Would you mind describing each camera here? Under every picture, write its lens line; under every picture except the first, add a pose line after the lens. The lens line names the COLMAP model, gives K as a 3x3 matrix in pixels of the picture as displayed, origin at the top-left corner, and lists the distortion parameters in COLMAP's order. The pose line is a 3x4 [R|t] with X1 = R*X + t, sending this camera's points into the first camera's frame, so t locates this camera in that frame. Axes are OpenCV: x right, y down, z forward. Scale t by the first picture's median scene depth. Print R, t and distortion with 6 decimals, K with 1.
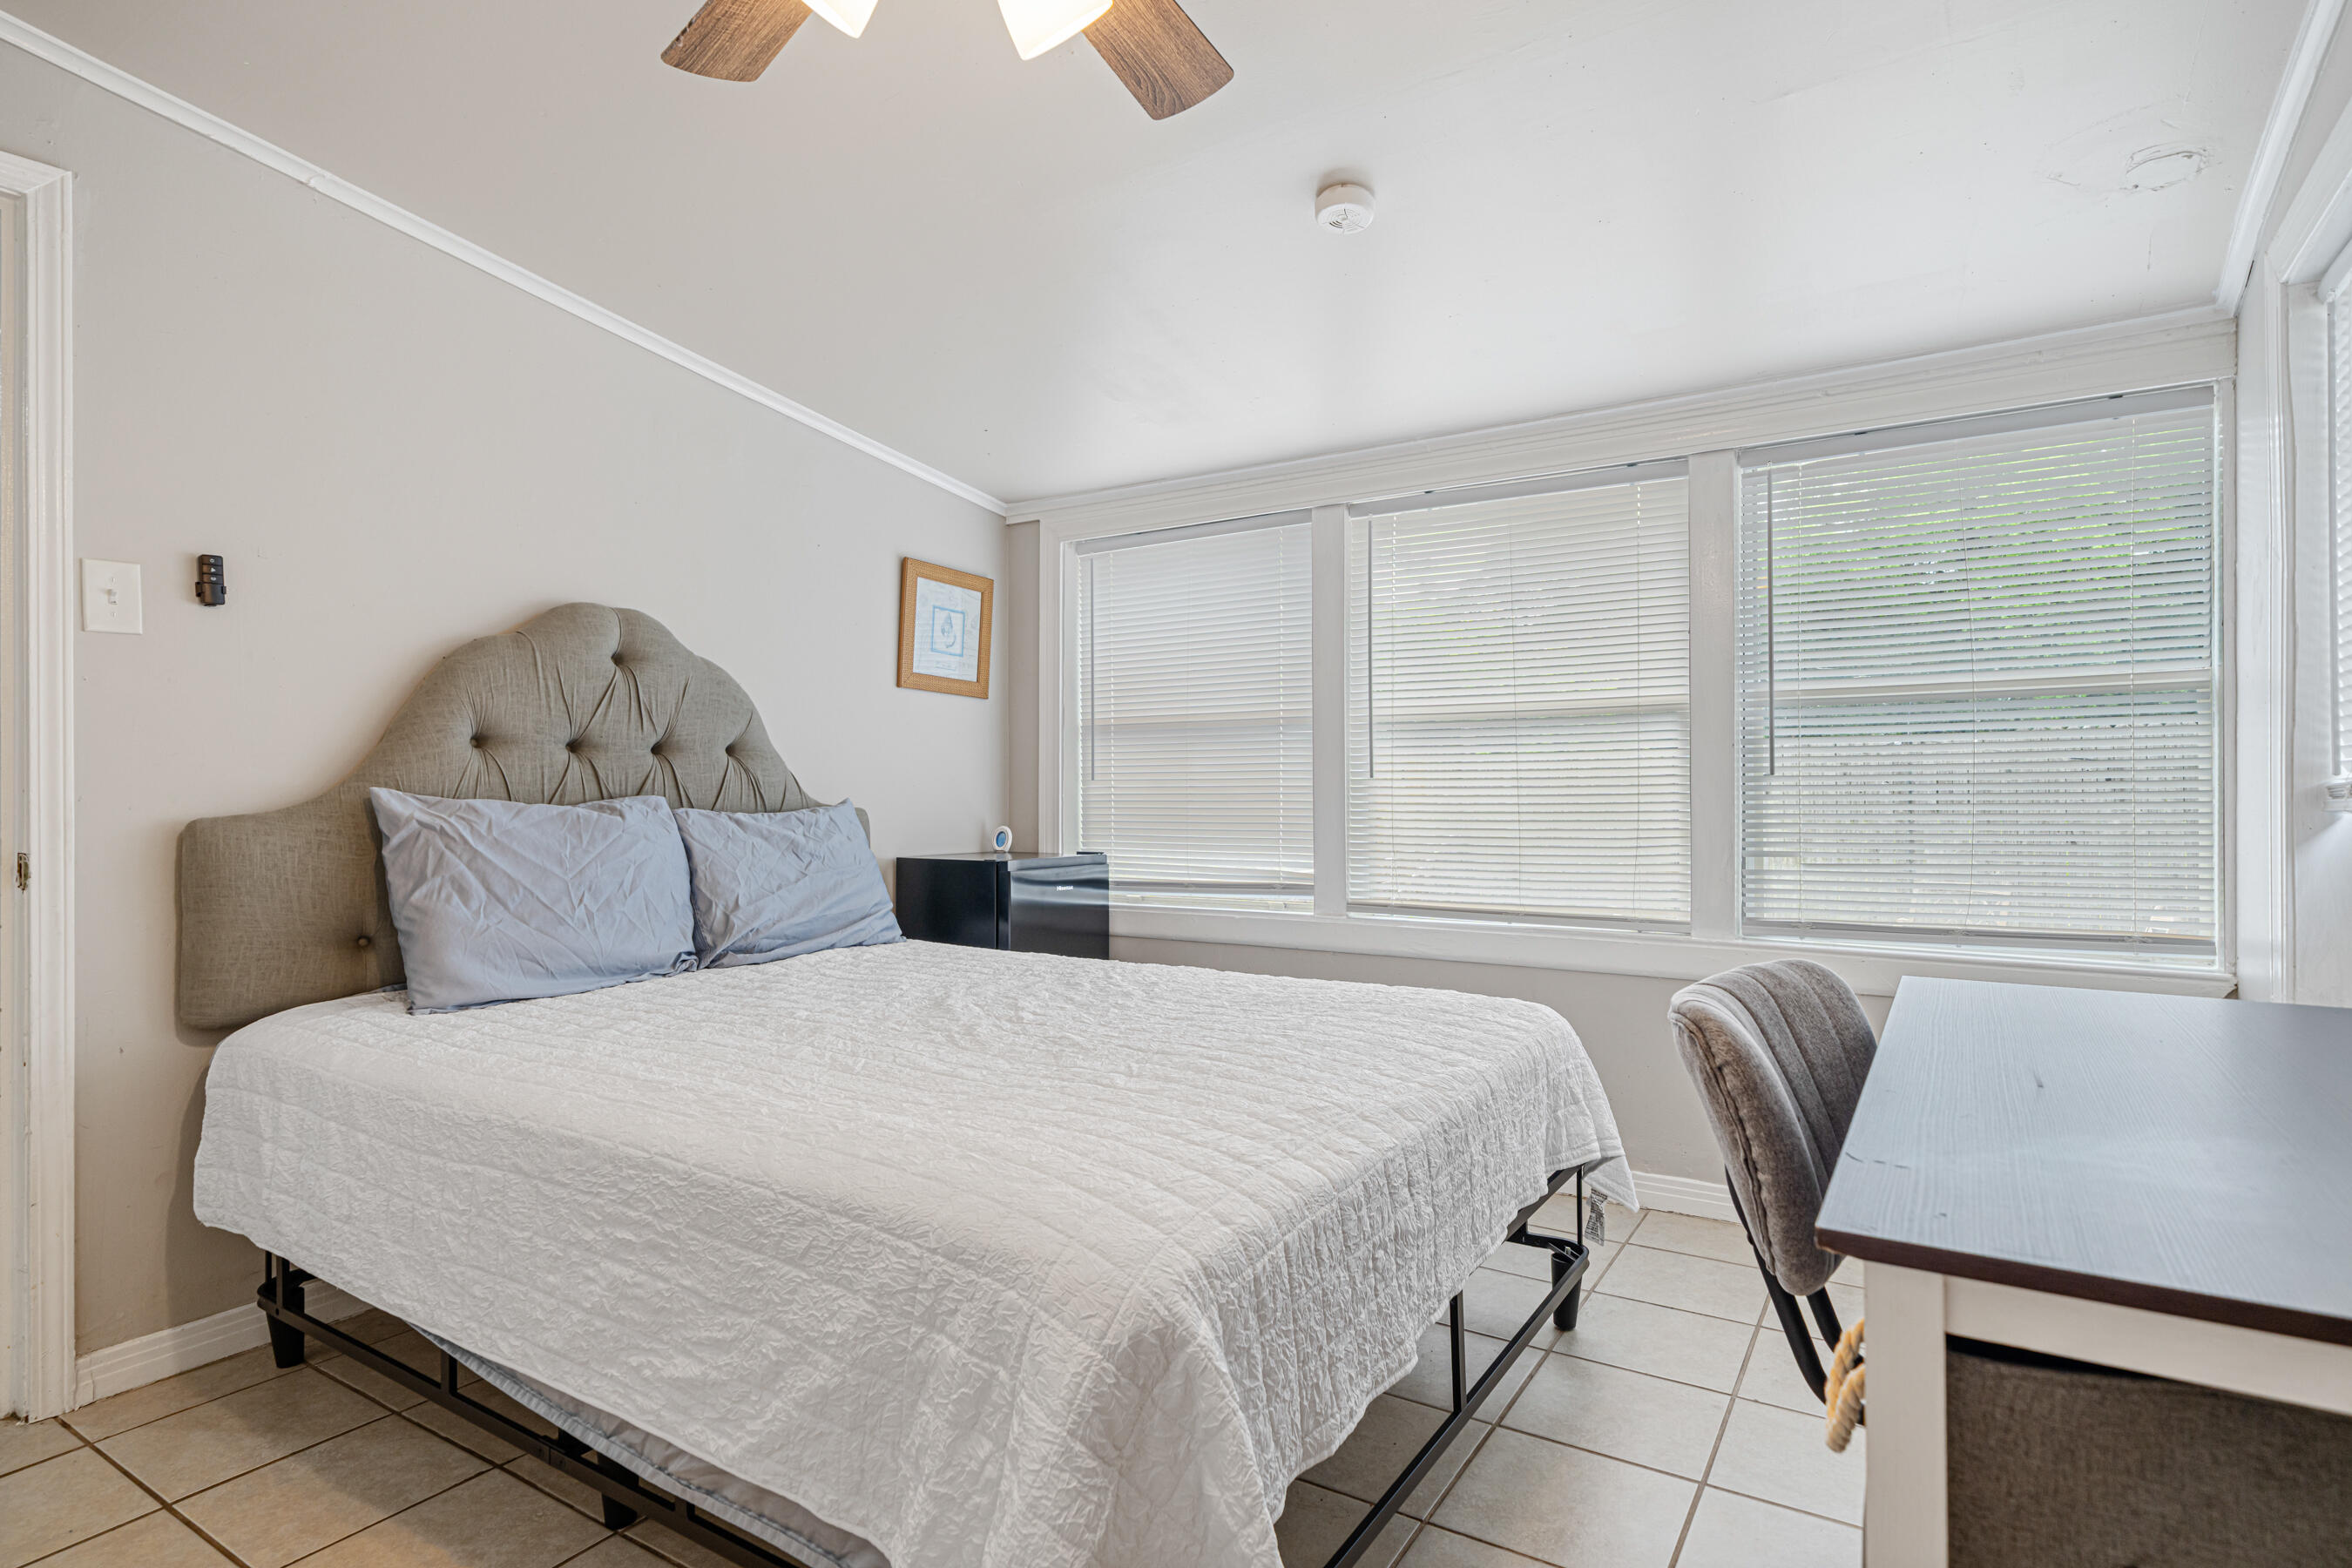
lens RADIAL K [[1223.5, 0, 1172.5], [0, 1223.5, 783.0], [0, 0, 1]] dist [-0.005030, -0.000531]
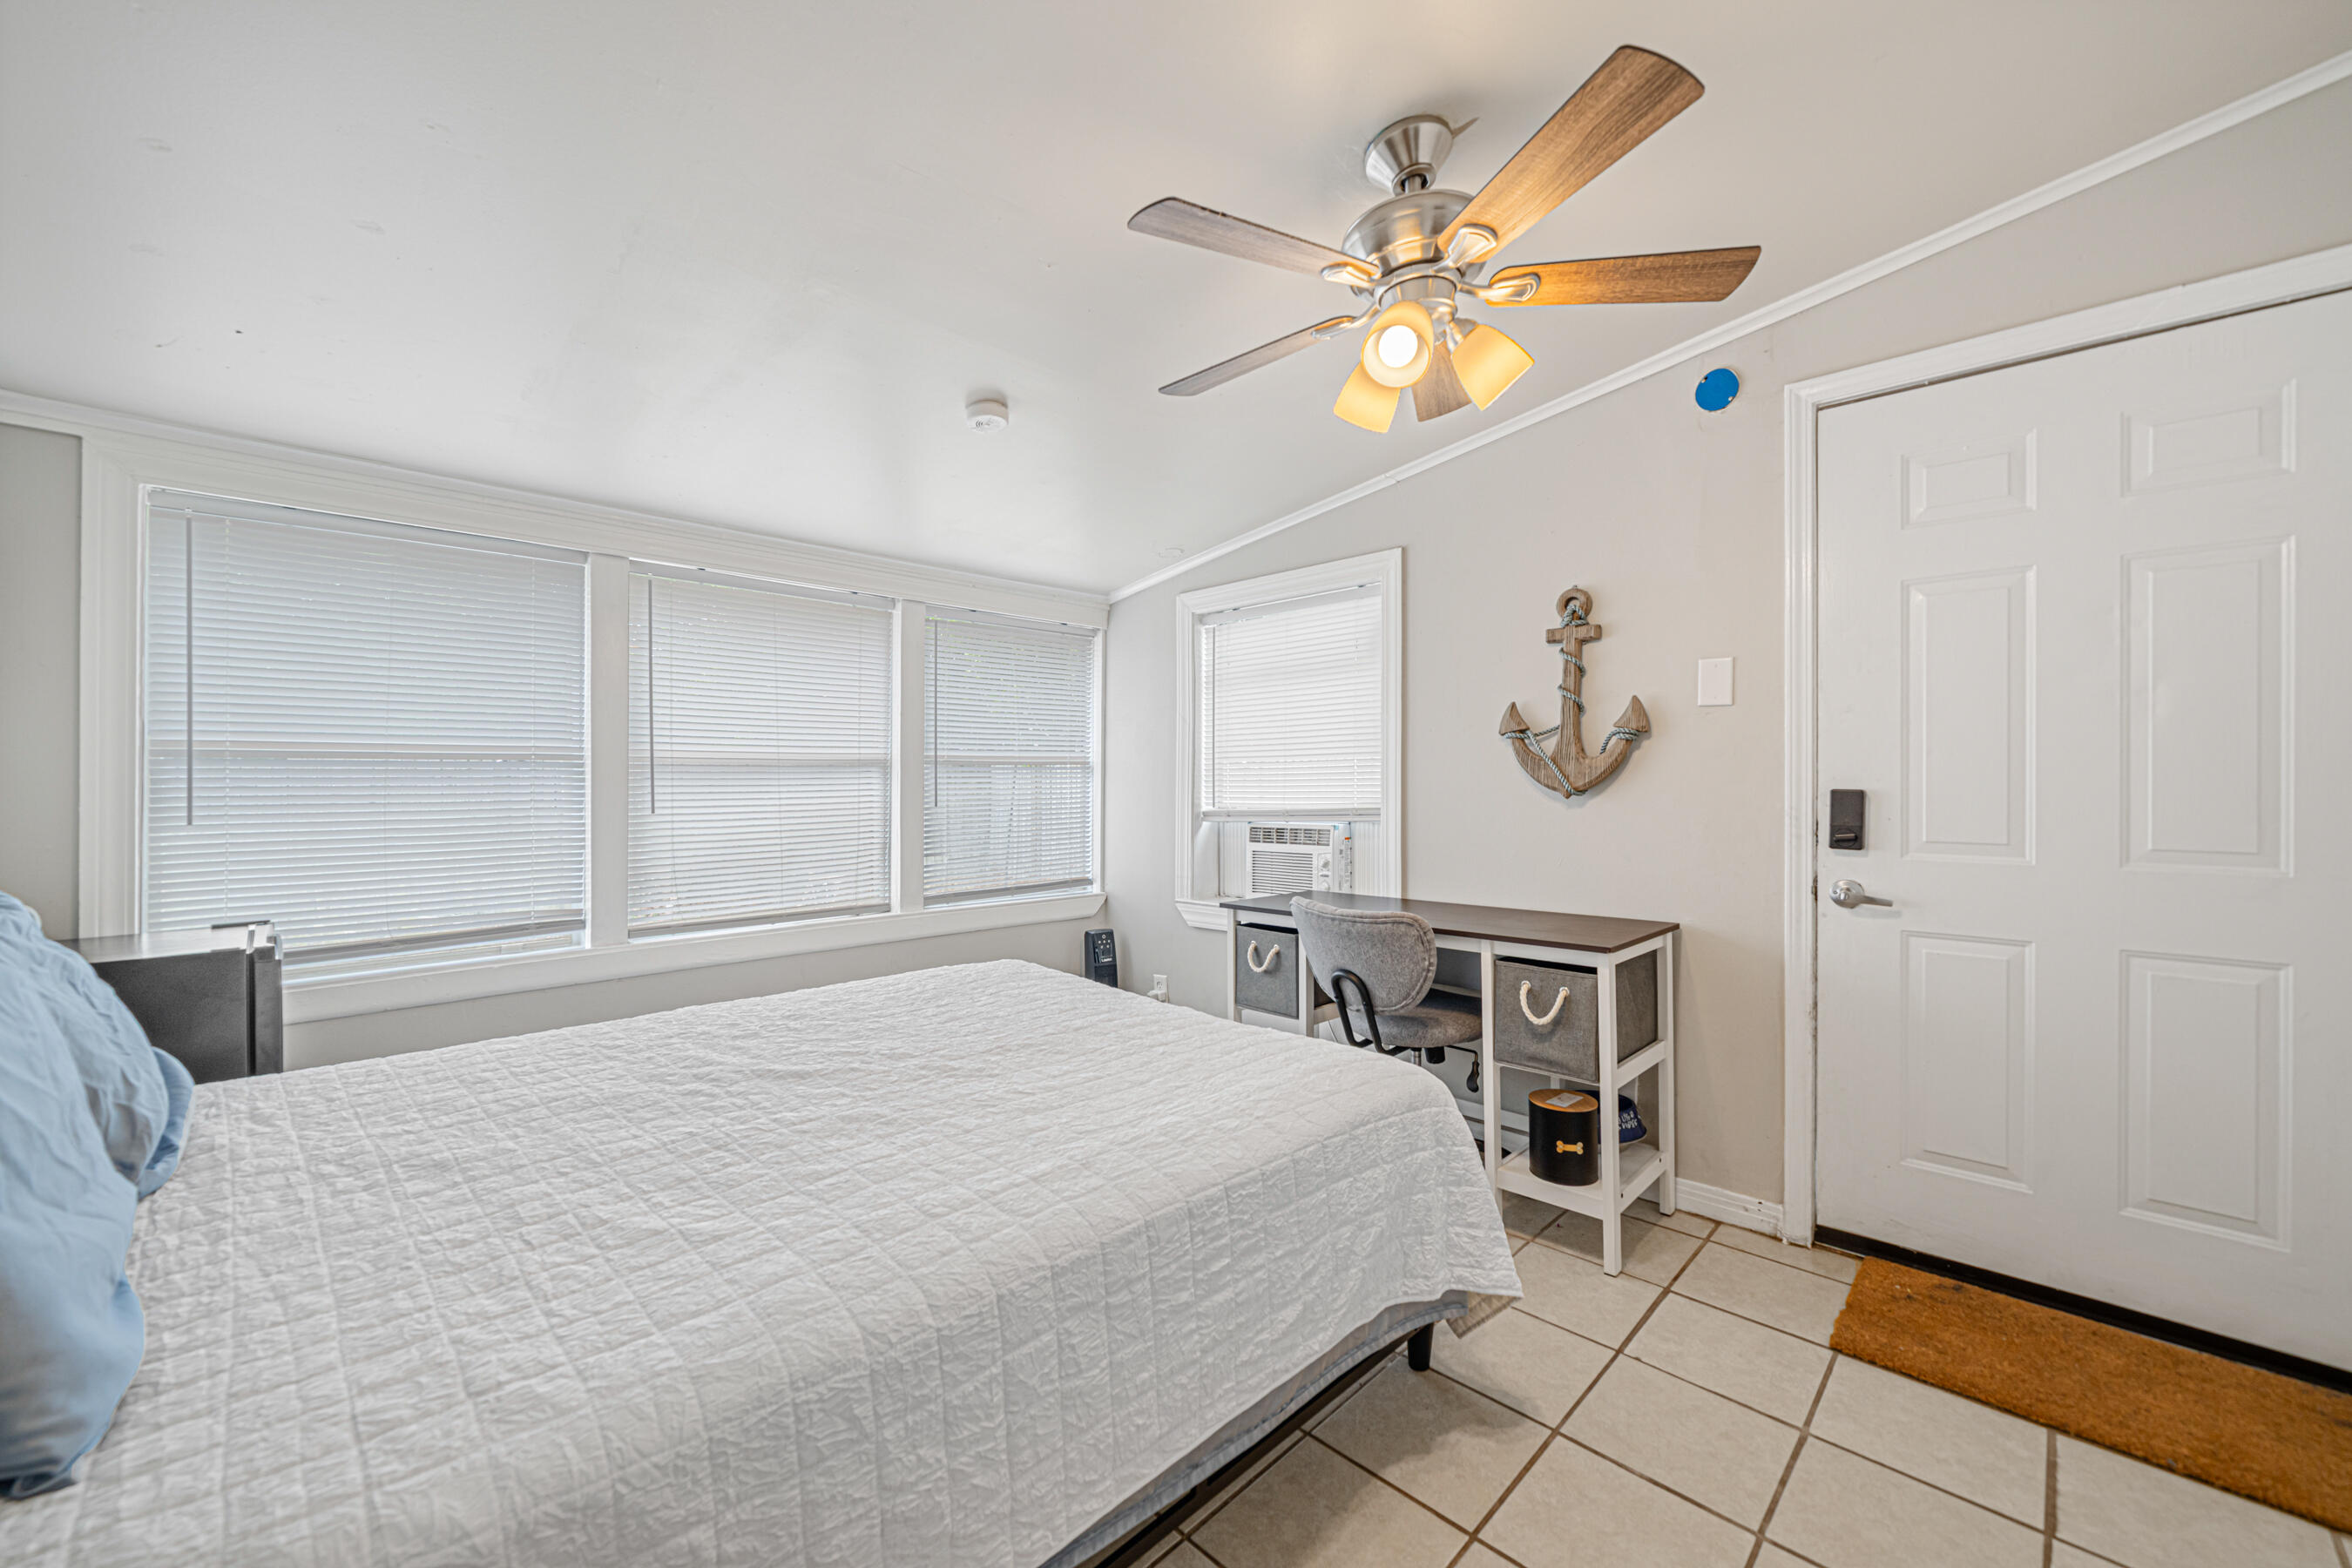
lens RADIAL K [[917.7, 0, 1171.6], [0, 917.7, 785.4], [0, 0, 1]] dist [0.000022, 0.000027]
pose [[0.215391, -0.002571, 0.976525, -1.272001], [-0.001398, 0.999995, 0.002941, -0.076560], [-0.976527, -0.001999, 0.215386, 0.848868]]
